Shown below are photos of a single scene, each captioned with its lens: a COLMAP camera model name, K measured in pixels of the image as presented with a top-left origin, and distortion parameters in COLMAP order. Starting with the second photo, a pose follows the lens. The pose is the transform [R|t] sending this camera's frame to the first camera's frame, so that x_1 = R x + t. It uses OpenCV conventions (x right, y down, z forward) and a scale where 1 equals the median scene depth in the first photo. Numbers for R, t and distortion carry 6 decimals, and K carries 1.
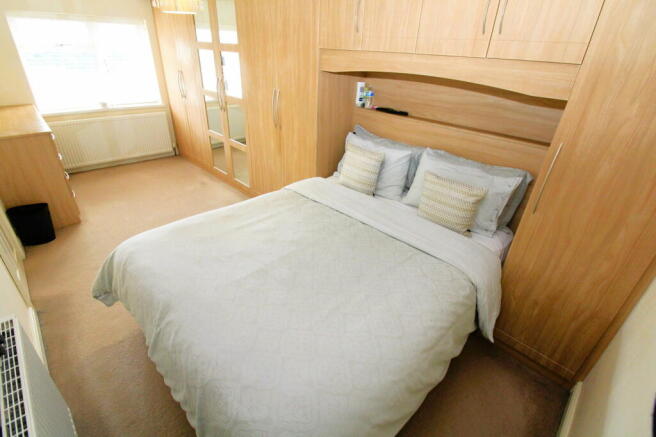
lens RADIAL K [[310.3, 0, 329.0], [0, 310.3, 212.4], [0, 0, 1]] dist [-0.000126, -0.000199]
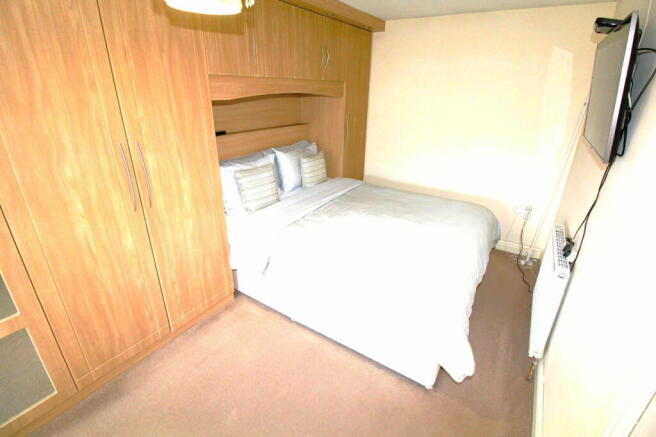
lens RADIAL K [[310.3, 0, 329.0], [0, 310.3, 212.4], [0, 0, 1]] dist [-0.000126, -0.000199]
pose [[-0.208594, -0.409550, 0.888120, -0.890664], [0.438816, 0.772363, 0.459234, -0.443297], [-0.874030, 0.485515, 0.018607, 0.807830]]
